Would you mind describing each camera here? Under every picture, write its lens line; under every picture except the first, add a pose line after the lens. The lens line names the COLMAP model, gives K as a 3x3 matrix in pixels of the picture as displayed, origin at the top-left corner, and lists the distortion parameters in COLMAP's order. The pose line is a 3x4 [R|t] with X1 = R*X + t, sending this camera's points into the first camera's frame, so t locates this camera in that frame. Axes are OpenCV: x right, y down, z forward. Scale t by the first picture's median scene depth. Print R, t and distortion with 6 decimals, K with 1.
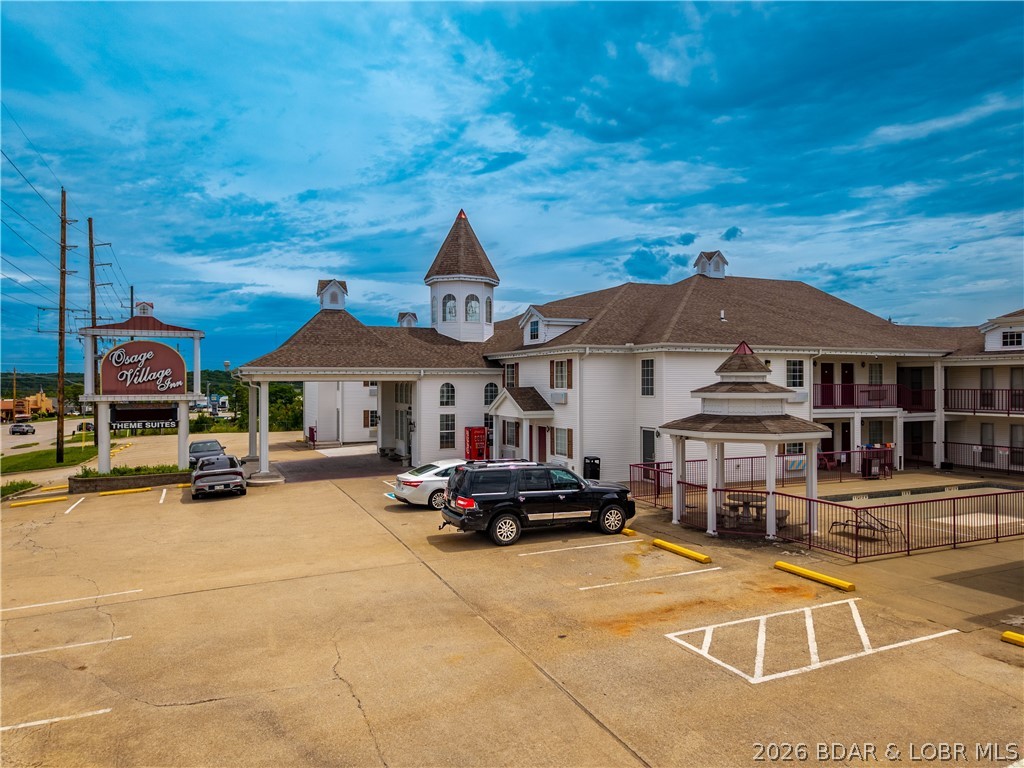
lens RADIAL K [[677.5, 0, 511.1], [0, 677.5, 382.4], [0, 0, 1]] dist [0.035590, -0.027502]
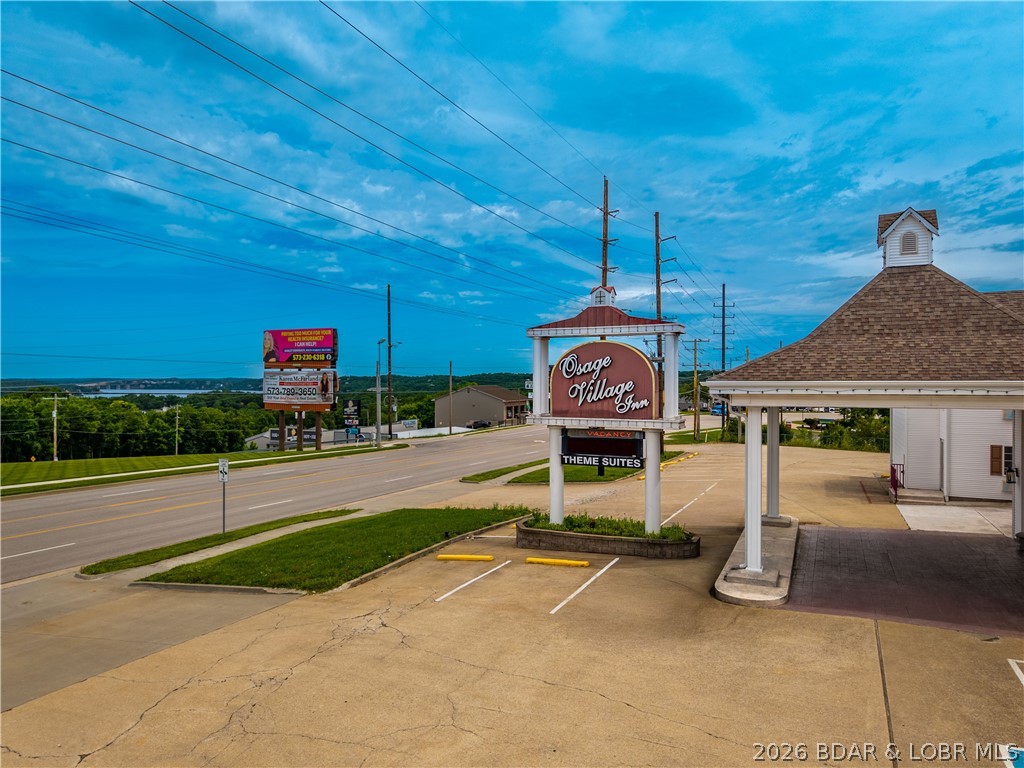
lens RADIAL K [[677.5, 0, 514.1], [0, 677.5, 378.0], [0, 0, 1]] dist [0.035590, -0.027502]
pose [[0.661554, -0.000417, -0.749897, -0.073073], [-0.000243, 1.000000, -0.000771, -0.022475], [0.749897, 0.000693, 0.661554, 0.467685]]
